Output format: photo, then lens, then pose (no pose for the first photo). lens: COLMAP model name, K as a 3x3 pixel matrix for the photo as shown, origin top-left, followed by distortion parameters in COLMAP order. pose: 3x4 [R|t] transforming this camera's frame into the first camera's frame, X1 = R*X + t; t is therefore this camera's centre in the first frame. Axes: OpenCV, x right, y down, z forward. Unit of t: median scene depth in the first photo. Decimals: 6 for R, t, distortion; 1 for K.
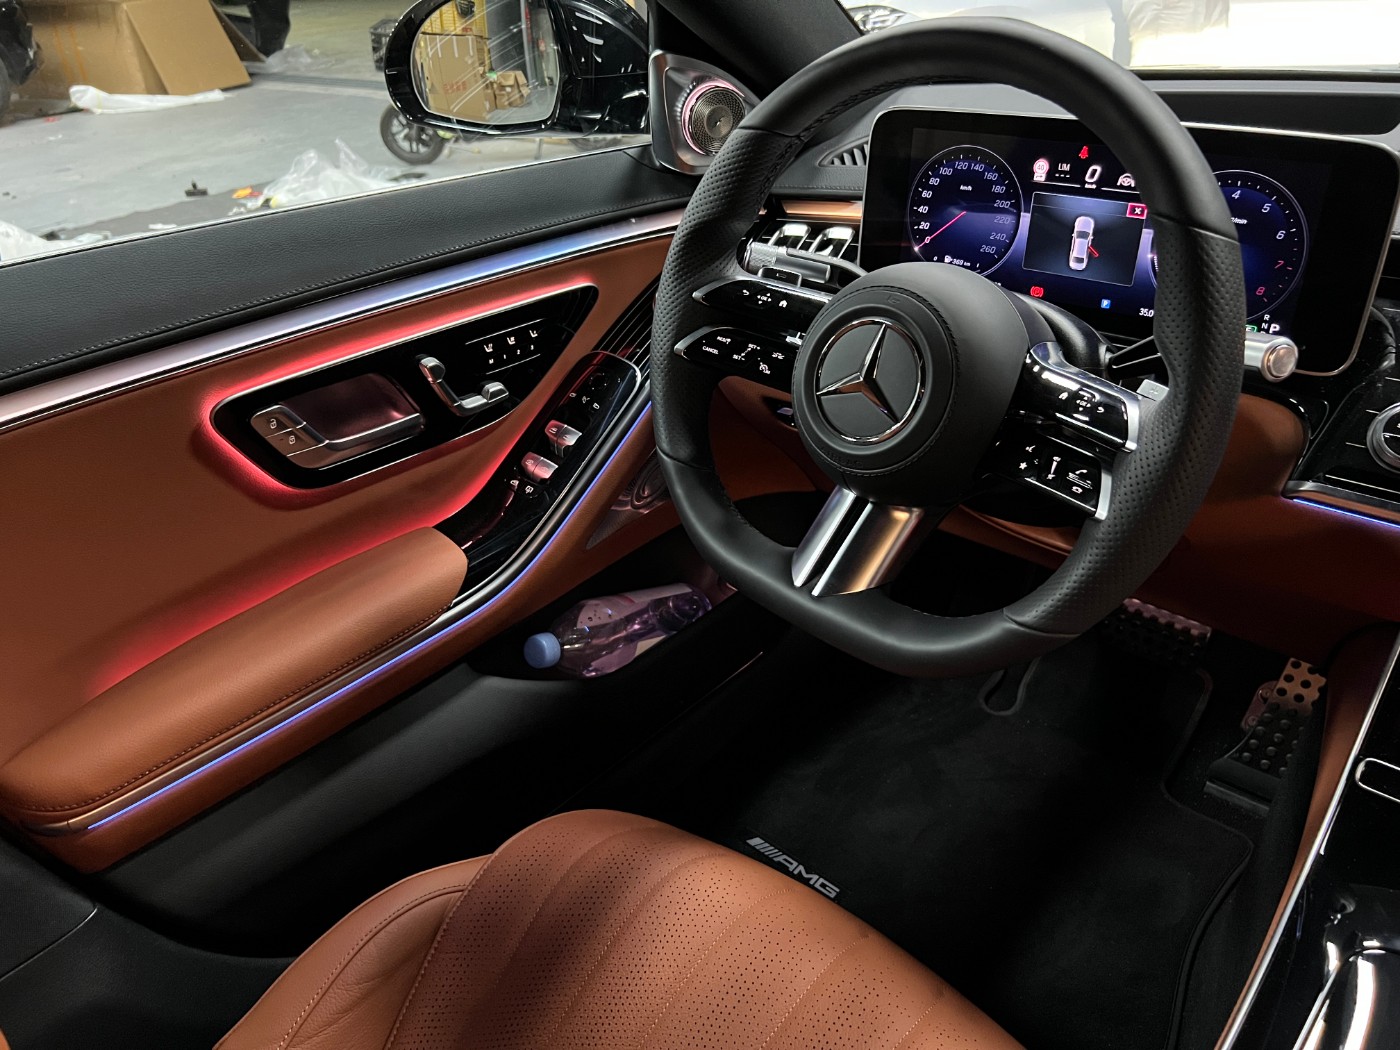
lens RADIAL K [[1060.5, 0, 701.1], [0, 1060.5, 530.9], [0, 0, 1]] dist [0.045257, -0.065183]
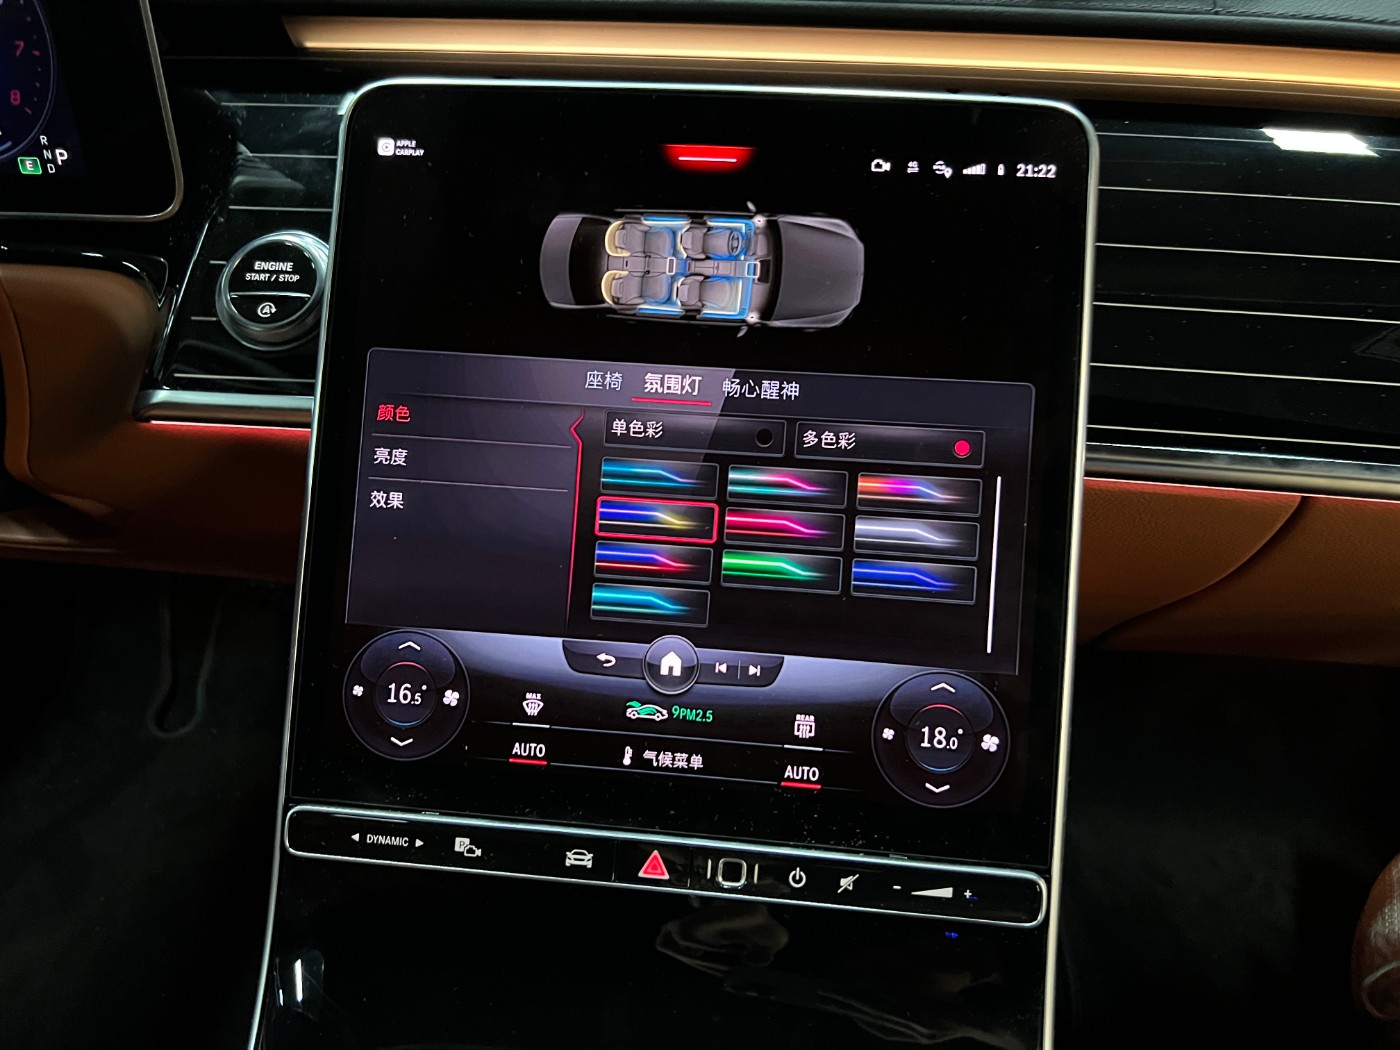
lens RADIAL K [[1060.5, 0, 711.5], [0, 1060.5, 537.7], [0, 0, 1]] dist [0.045257, -0.065183]
pose [[0.801662, -0.305030, 0.514096, 0.464963], [0.256808, 0.952343, 0.164600, 0.016860], [-0.539804, 0.000070, 0.841791, 0.281989]]
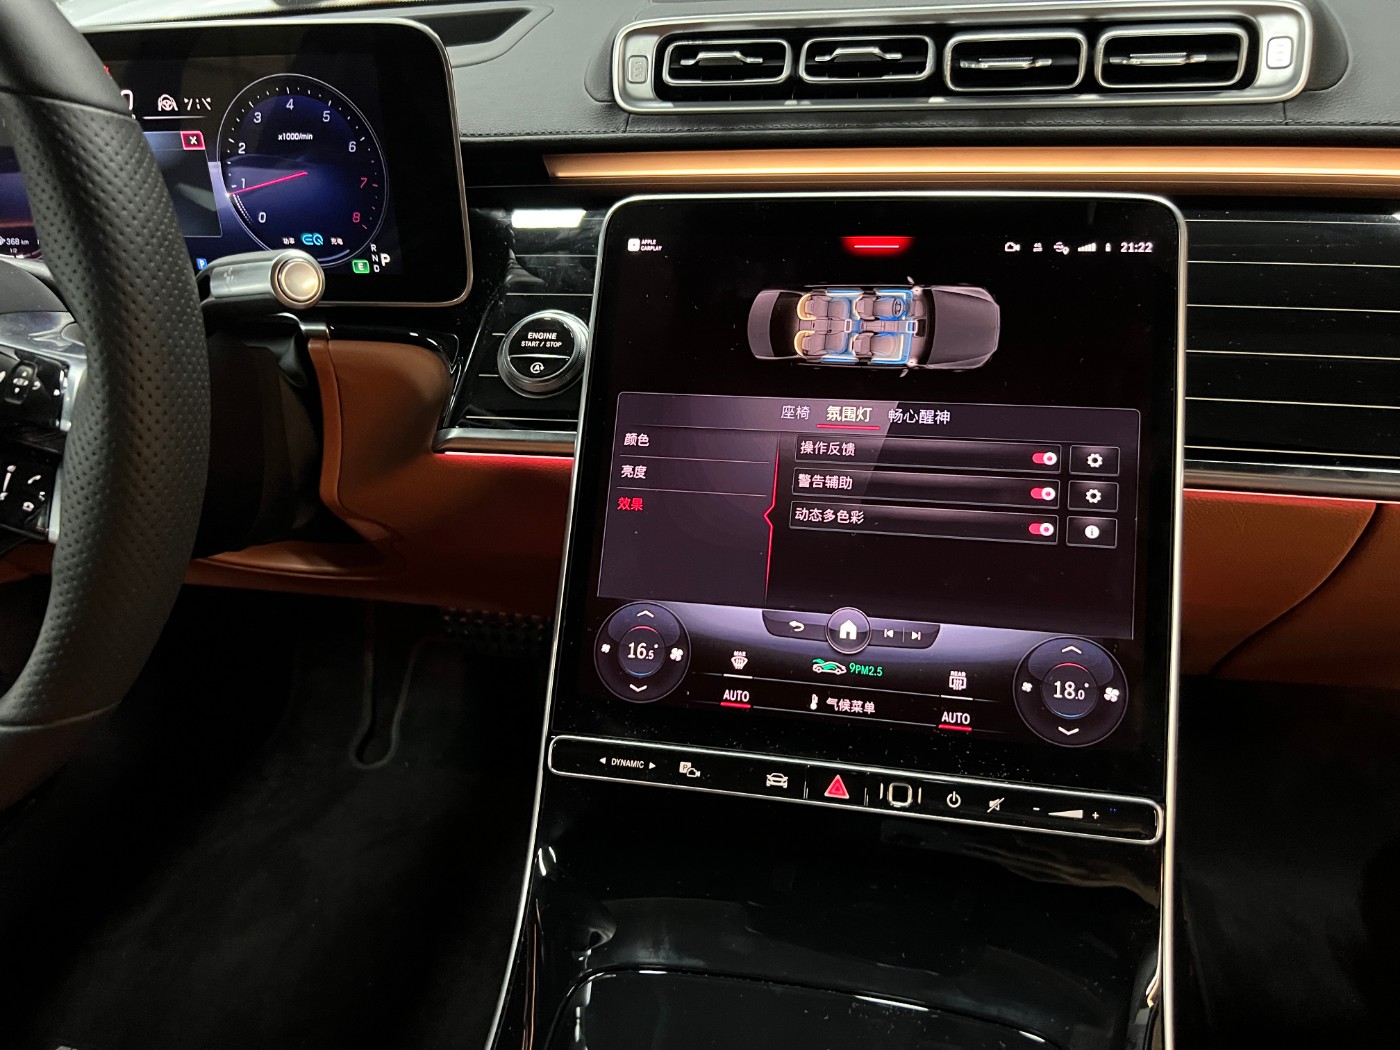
lens RADIAL K [[1060.5, 0, 710.8], [0, 1060.5, 517.6], [0, 0, 1]] dist [0.045257, -0.065183]
pose [[0.858579, -0.242015, 0.451963, 0.338508], [0.259227, 0.965504, 0.024557, 0.051585], [-0.442316, 0.096077, 0.891698, 0.169602]]
